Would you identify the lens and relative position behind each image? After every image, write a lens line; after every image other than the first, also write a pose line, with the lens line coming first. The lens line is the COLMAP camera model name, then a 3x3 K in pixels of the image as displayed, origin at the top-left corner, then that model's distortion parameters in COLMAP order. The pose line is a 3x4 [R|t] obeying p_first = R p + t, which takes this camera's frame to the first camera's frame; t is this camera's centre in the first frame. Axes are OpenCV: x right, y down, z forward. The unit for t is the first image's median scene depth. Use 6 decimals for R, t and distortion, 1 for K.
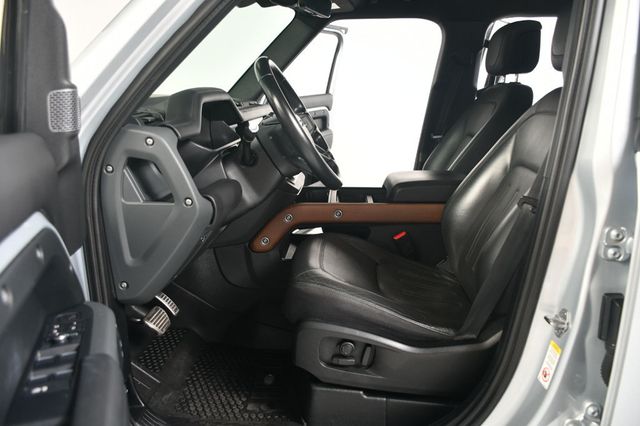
lens RADIAL K [[468.2, 0, 318.9], [0, 468.2, 212.1], [0, 0, 1]] dist [-0.055115, 0.015997]
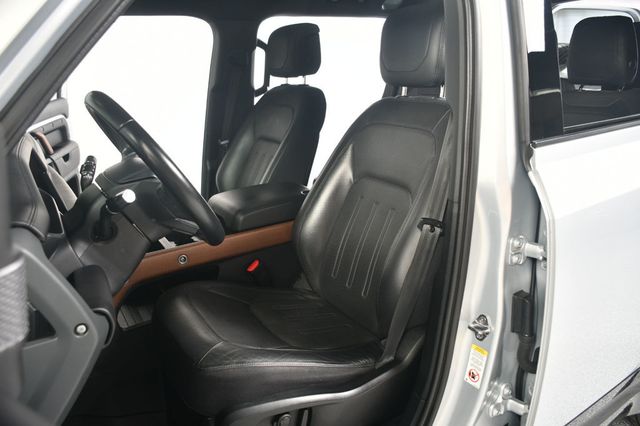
lens RADIAL K [[468.2, 0, 319.0], [0, 468.2, 217.0], [0, 0, 1]] dist [-0.055115, 0.015997]
pose [[0.827000, -0.196760, 0.526647, -0.255180], [0.173081, 0.980365, 0.094483, -0.149397], [-0.534897, 0.013015, 0.844817, 0.204636]]
